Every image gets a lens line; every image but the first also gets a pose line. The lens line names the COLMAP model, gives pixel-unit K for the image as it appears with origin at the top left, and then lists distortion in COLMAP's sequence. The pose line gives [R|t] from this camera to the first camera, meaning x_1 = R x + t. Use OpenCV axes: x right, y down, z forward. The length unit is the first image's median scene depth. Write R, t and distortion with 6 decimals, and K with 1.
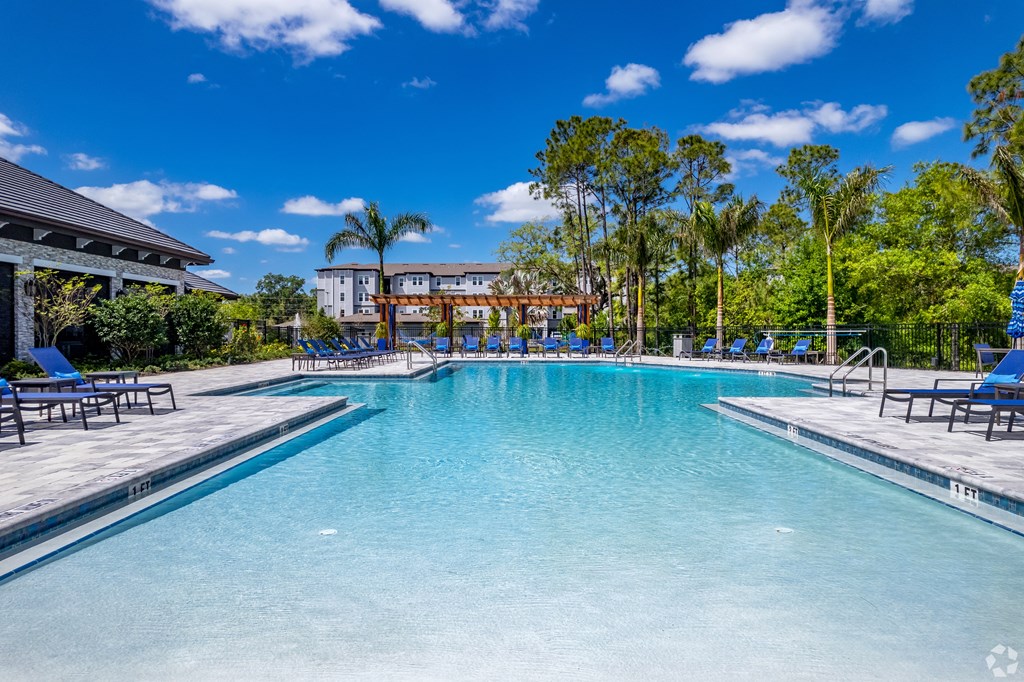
lens RADIAL K [[676.9, 0, 512.0], [0, 676.9, 341.0], [0, 0, 1]] dist [-0.001458, -0.000188]
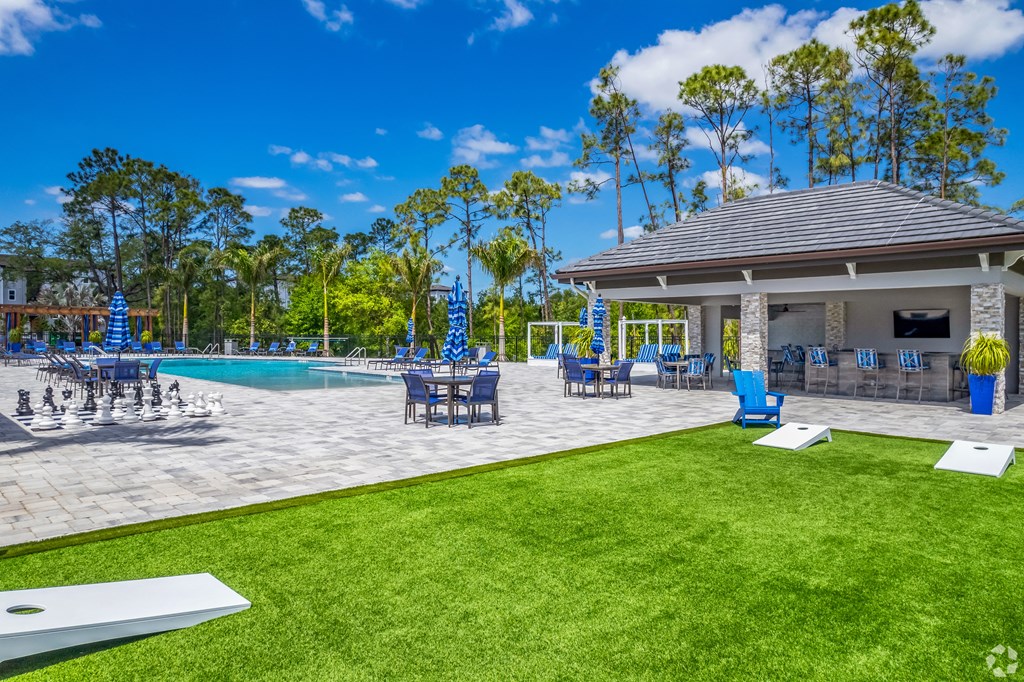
lens RADIAL K [[676.9, 0, 512.0], [0, 676.9, 341.0], [0, 0, 1]] dist [-0.001458, -0.000188]
pose [[0.729162, 0.001492, 0.684339, -0.367162], [-0.001803, 0.999998, -0.000259, -0.007734], [-0.684339, -0.001045, 0.729164, -0.584875]]
